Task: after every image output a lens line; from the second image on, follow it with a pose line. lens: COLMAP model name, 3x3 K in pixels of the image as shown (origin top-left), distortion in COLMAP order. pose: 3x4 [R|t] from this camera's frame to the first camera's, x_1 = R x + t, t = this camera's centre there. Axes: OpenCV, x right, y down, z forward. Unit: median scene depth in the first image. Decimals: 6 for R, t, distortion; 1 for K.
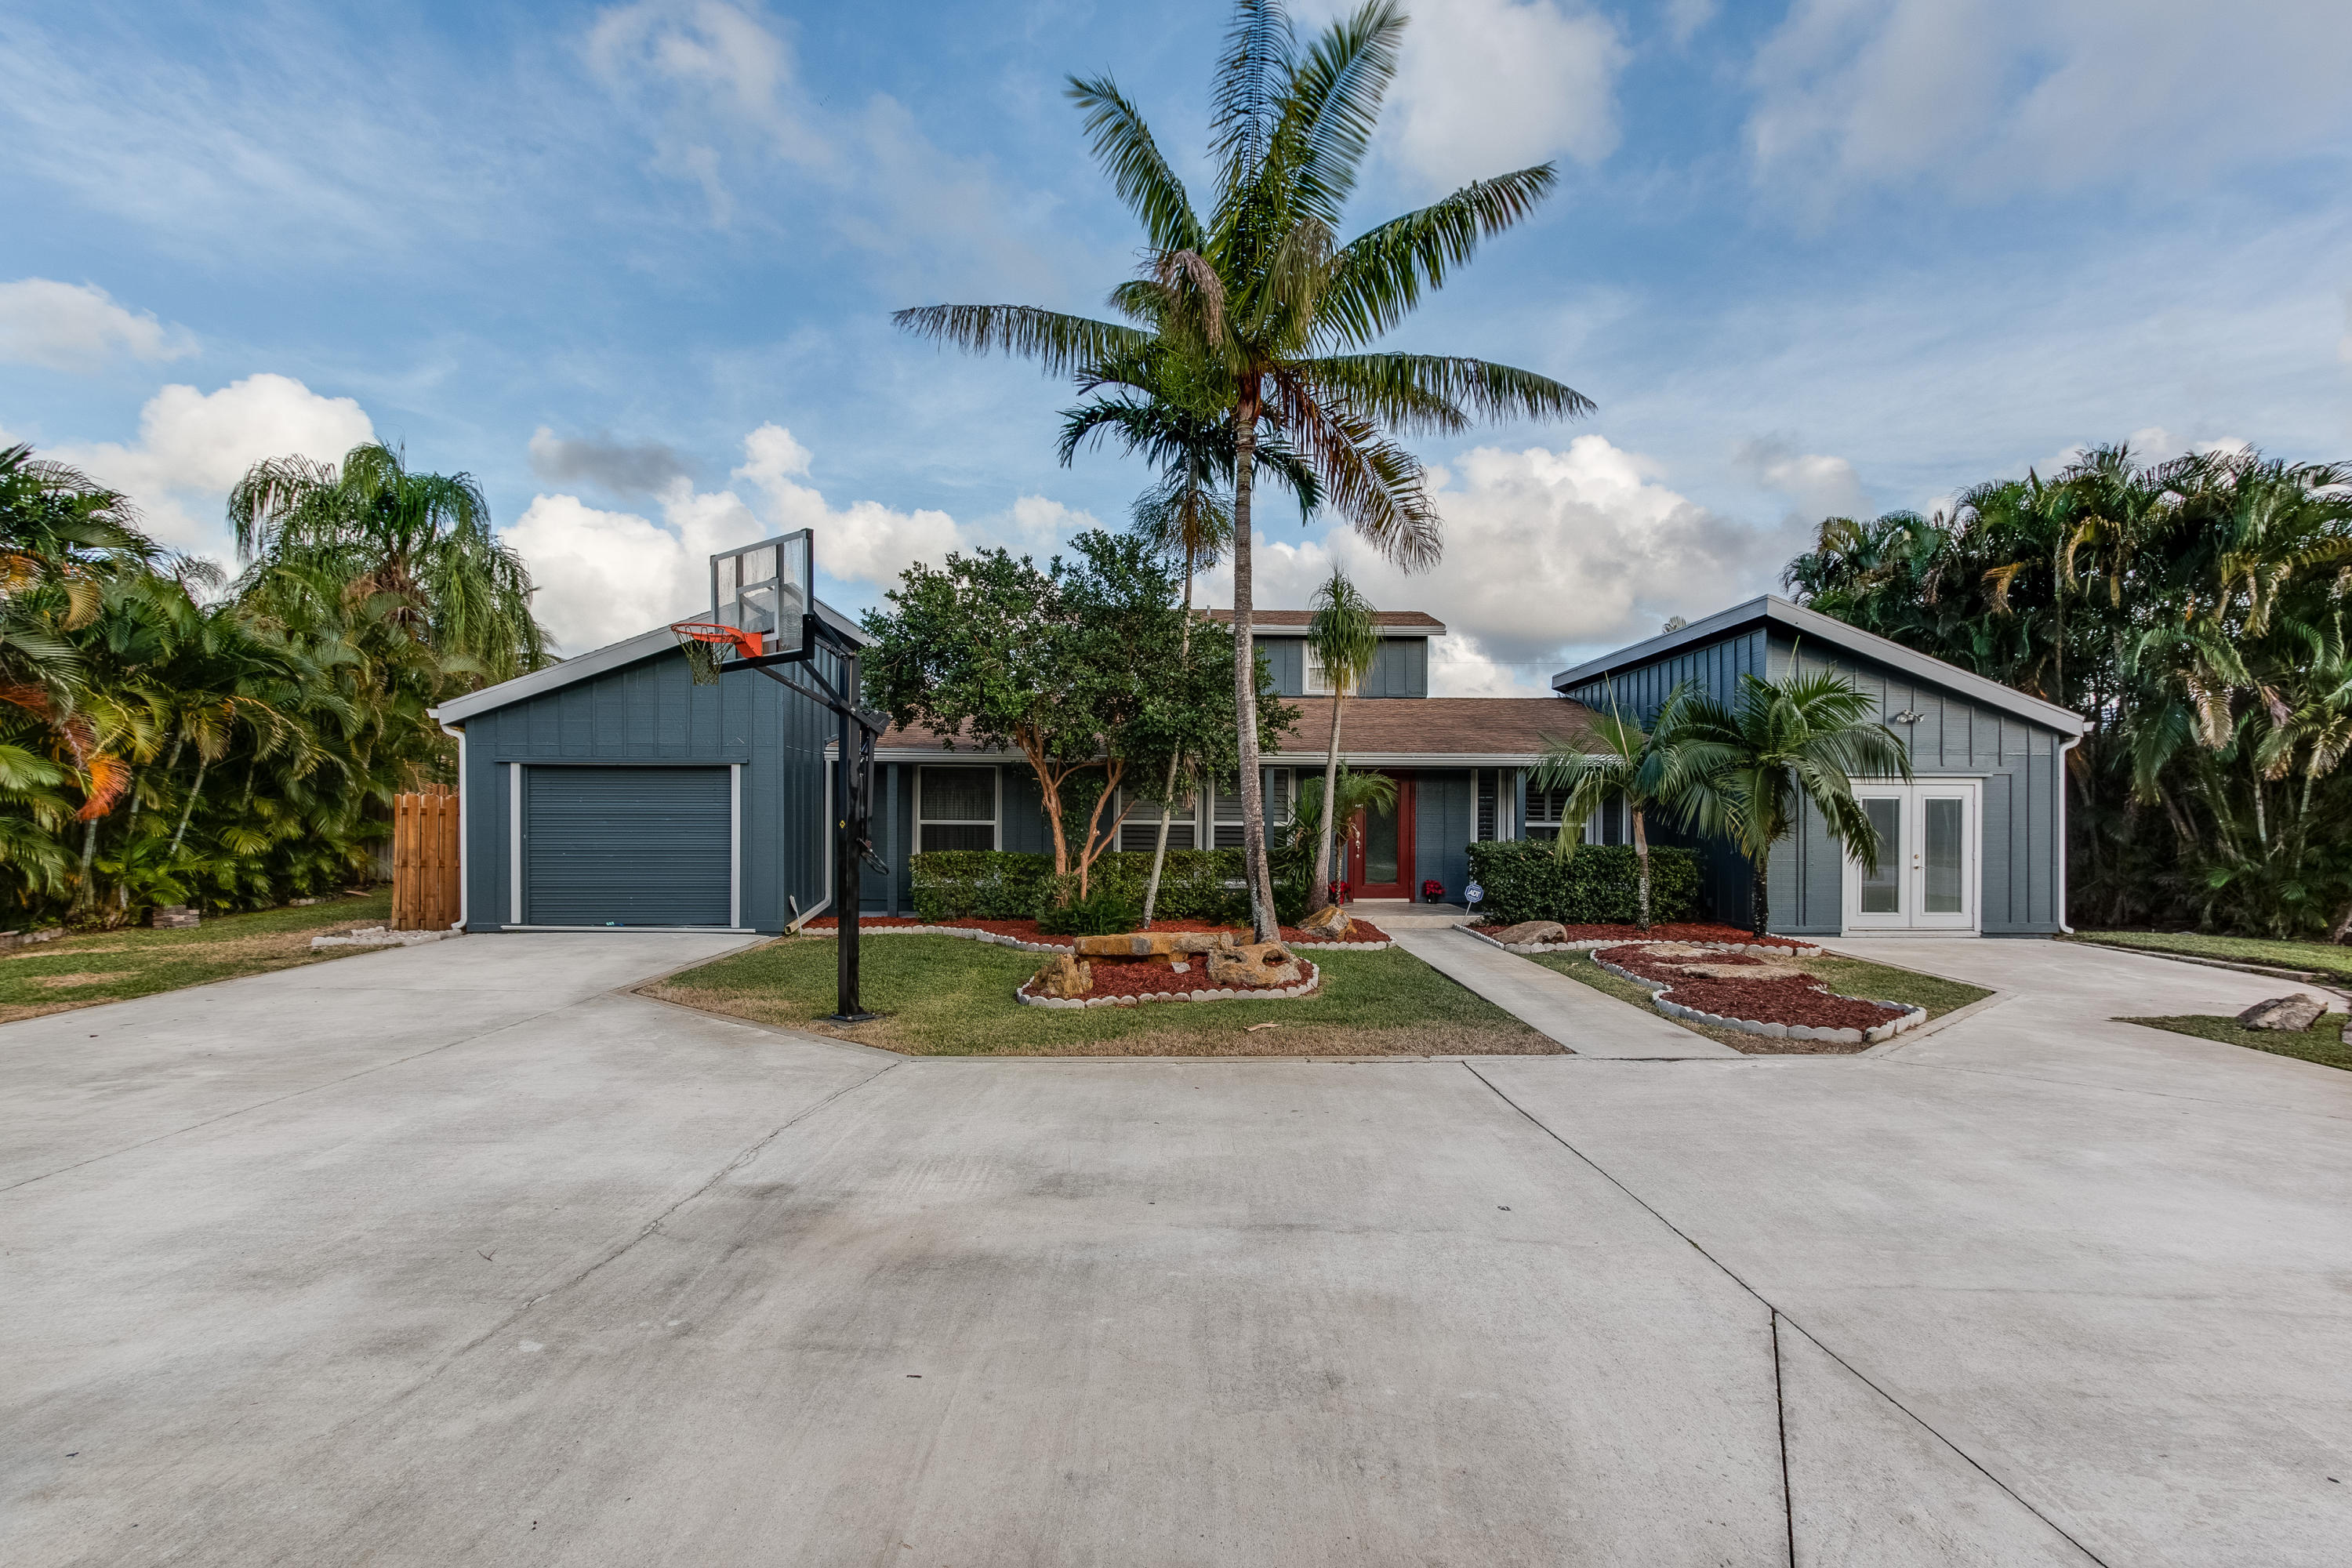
lens RADIAL K [[1083.2, 0, 1186.4], [0, 1083.2, 817.4], [0, 0, 1]] dist [-0.006092, 0.006471]
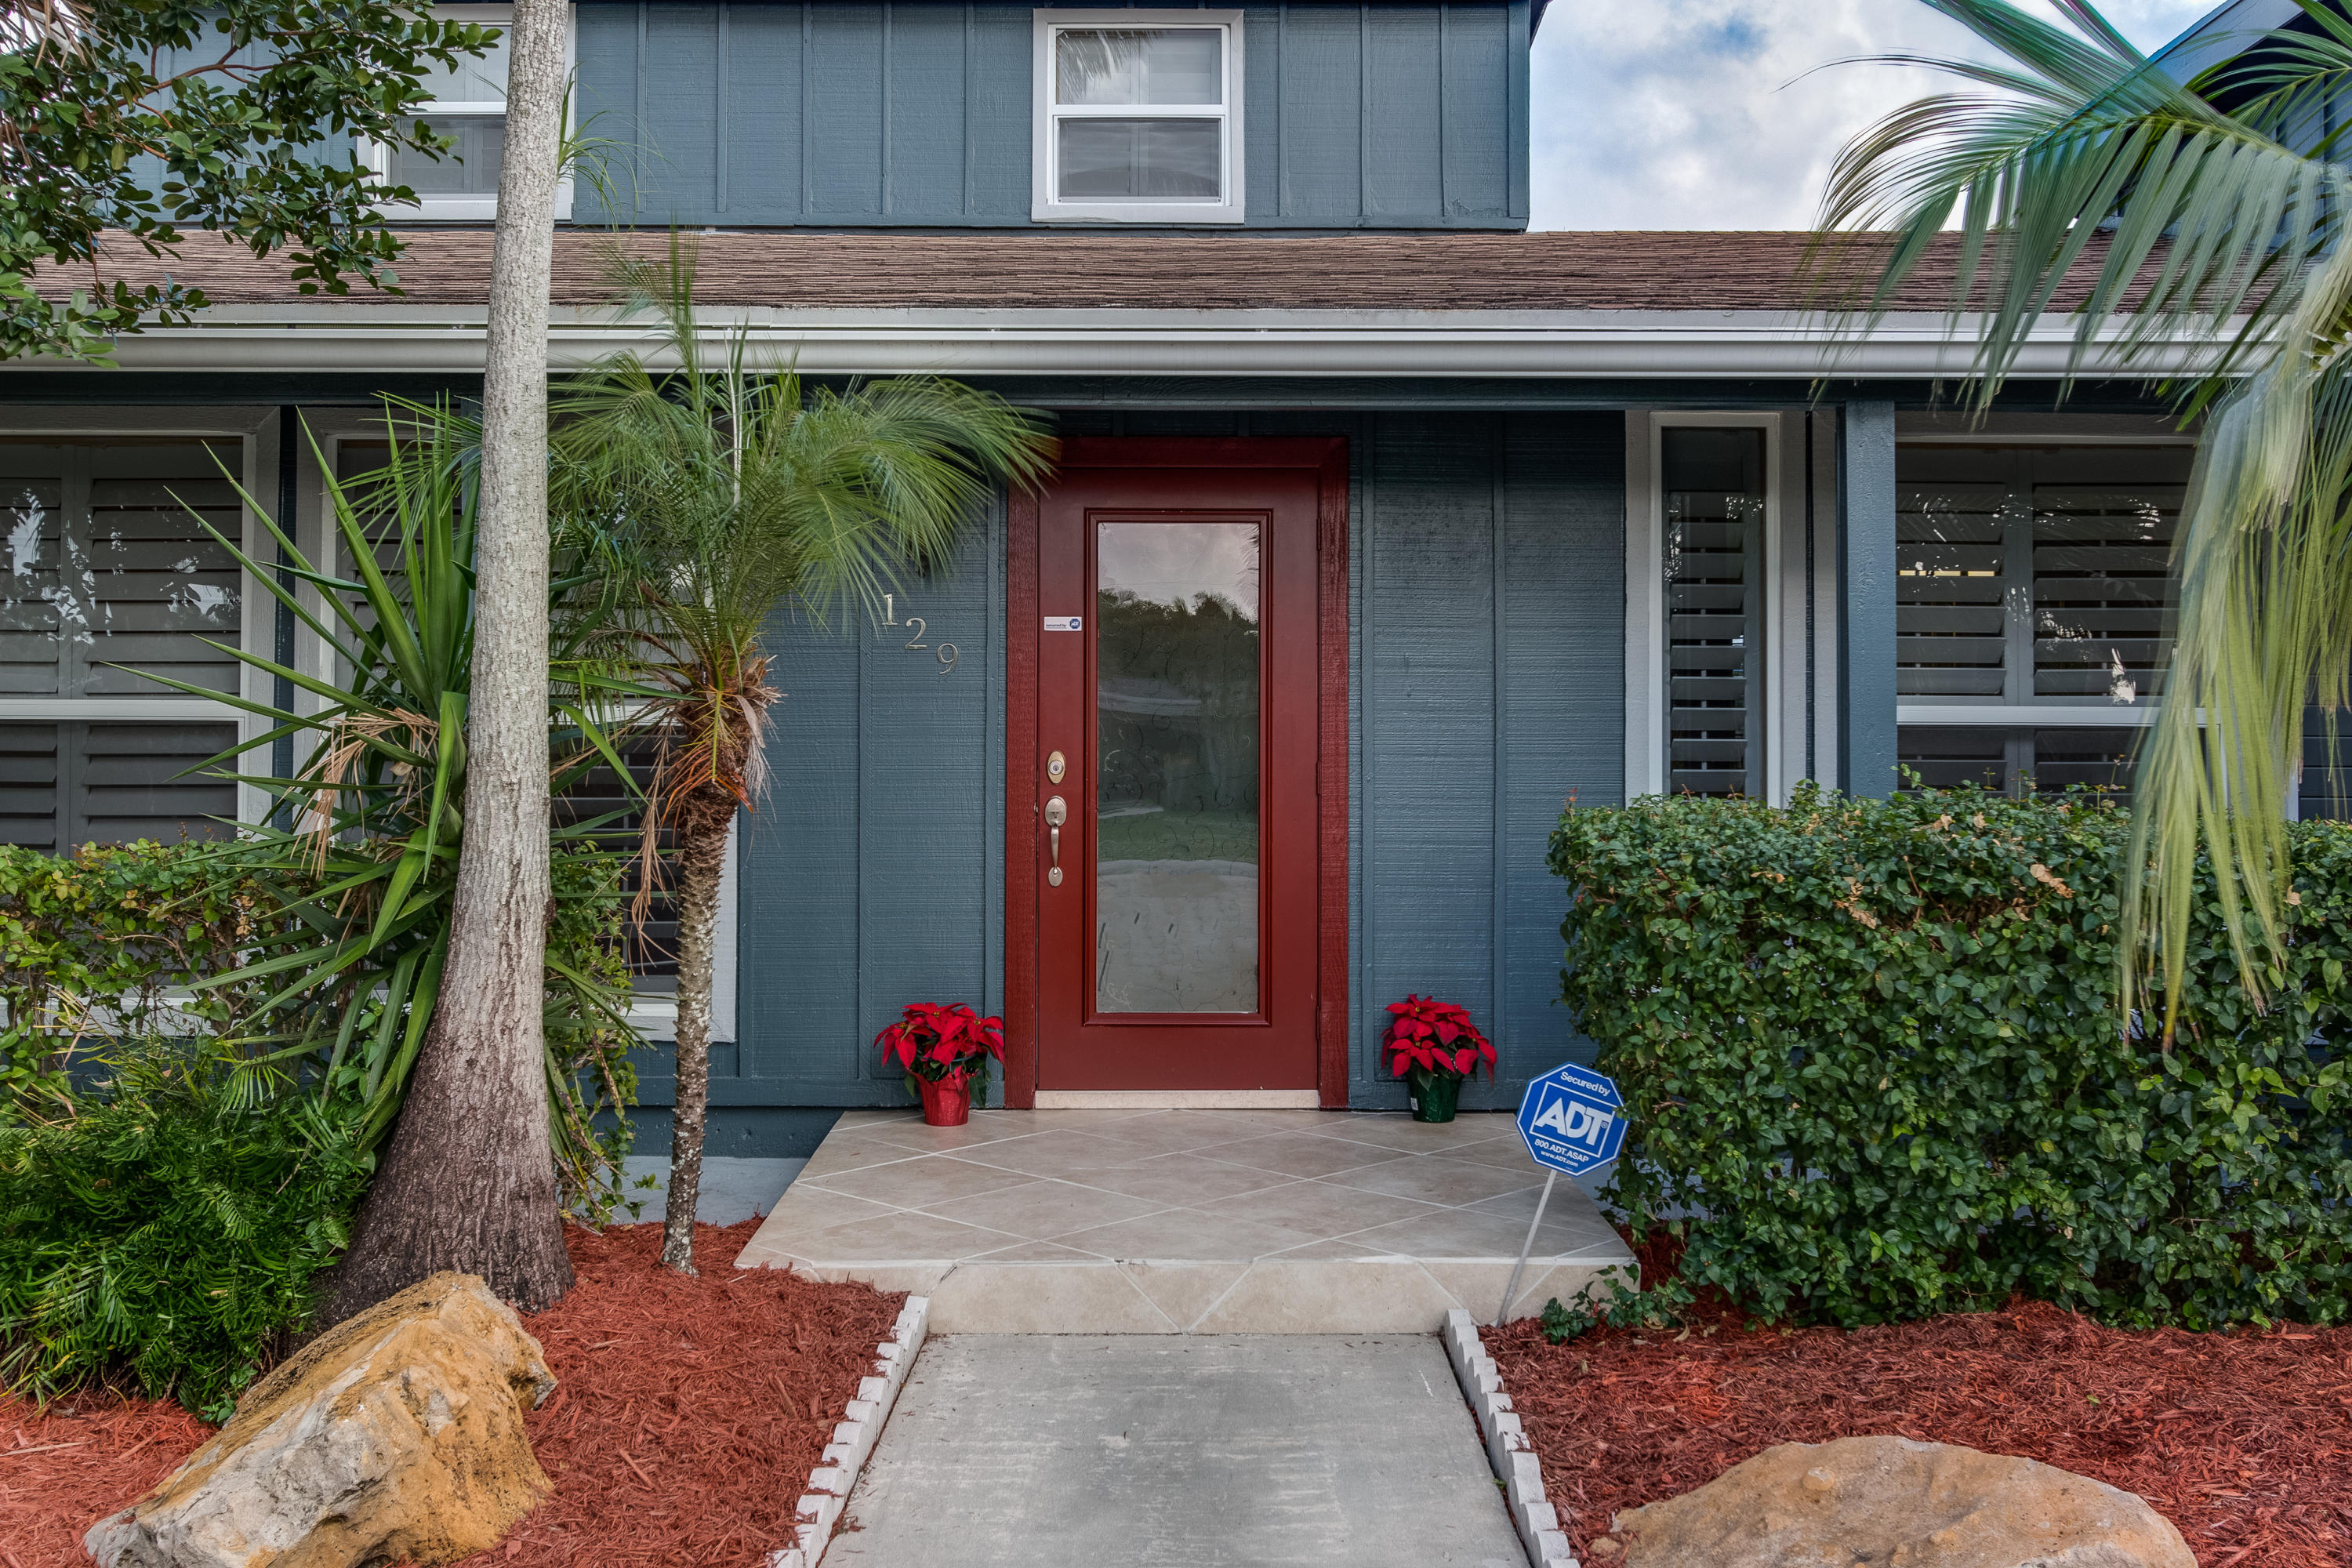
lens RADIAL K [[2315.5, 0, 1176.0], [0, 2315.5, 784.0], [0, 0, 1]] dist [0.000658, 0.000322]
pose [[0.999671, -0.001556, -0.025602, 0.229111], [0.001900, 0.999908, 0.013436, 0.015545], [0.025579, -0.013480, 0.999582, 0.692960]]
